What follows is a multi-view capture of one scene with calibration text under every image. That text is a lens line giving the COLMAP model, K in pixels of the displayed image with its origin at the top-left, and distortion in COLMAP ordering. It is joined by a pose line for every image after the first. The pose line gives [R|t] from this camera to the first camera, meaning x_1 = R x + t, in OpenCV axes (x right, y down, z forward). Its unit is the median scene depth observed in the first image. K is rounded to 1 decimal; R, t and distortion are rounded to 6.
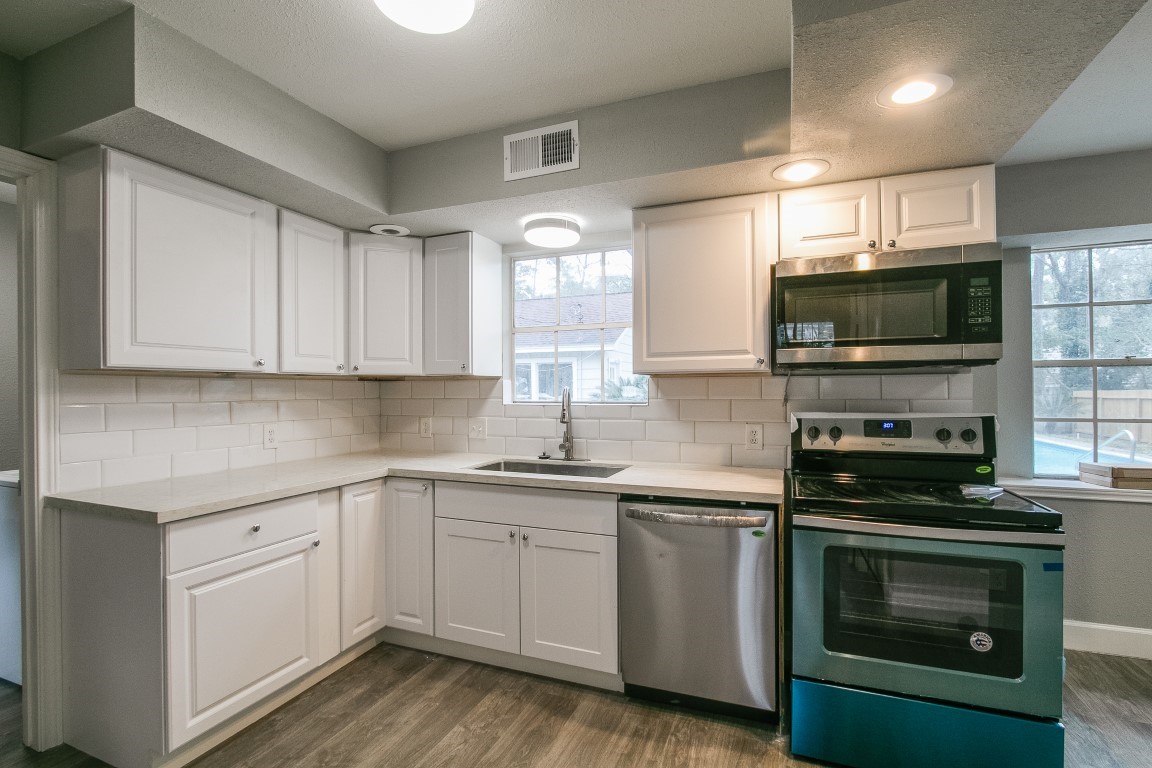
lens RADIAL K [[555.3, 0, 570.7], [0, 555.3, 387.4], [0, 0, 1]] dist [-0.011167, 0.000101]
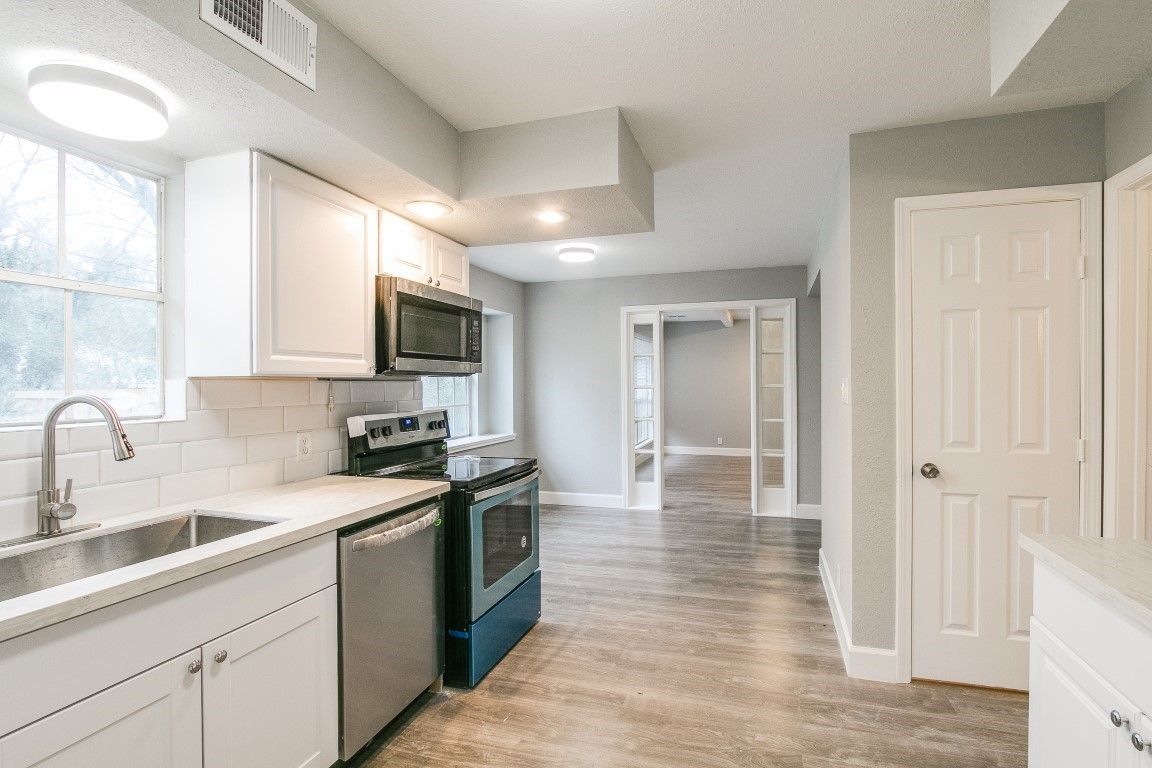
lens RADIAL K [[555.3, 0, 570.7], [0, 555.3, 387.4], [0, 0, 1]] dist [-0.011167, 0.000101]
pose [[-0.059461, -0.000215, 0.998231, -0.699596], [-0.001613, 0.999999, 0.000119, -0.010620], [-0.998229, -0.001603, -0.059461, 0.694795]]
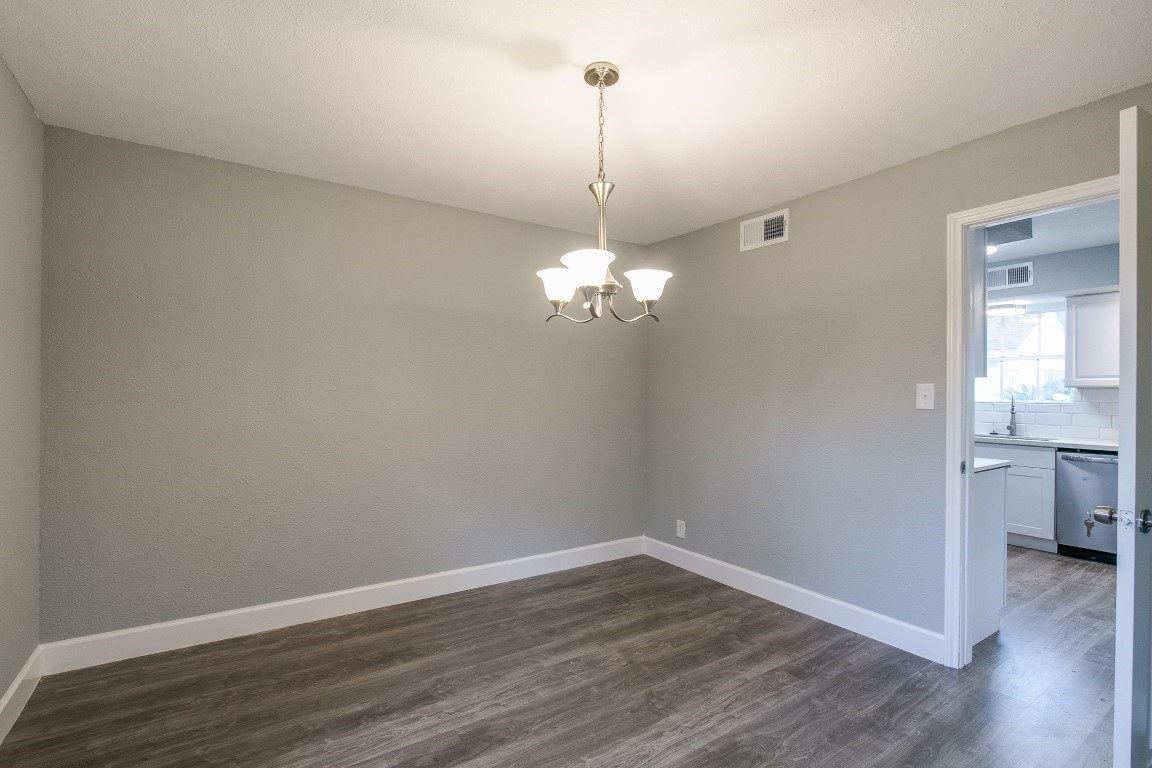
lens RADIAL K [[562.1, 0, 558.6], [0, 562.1, 391.8], [0, 0, 1]] dist [-0.002073, -0.000228]
pose [[0.836757, 0.013180, -0.547416, -0.299085], [-0.012222, 0.999911, 0.005391, 0.001010], [0.547439, 0.002179, 0.836843, -1.608577]]
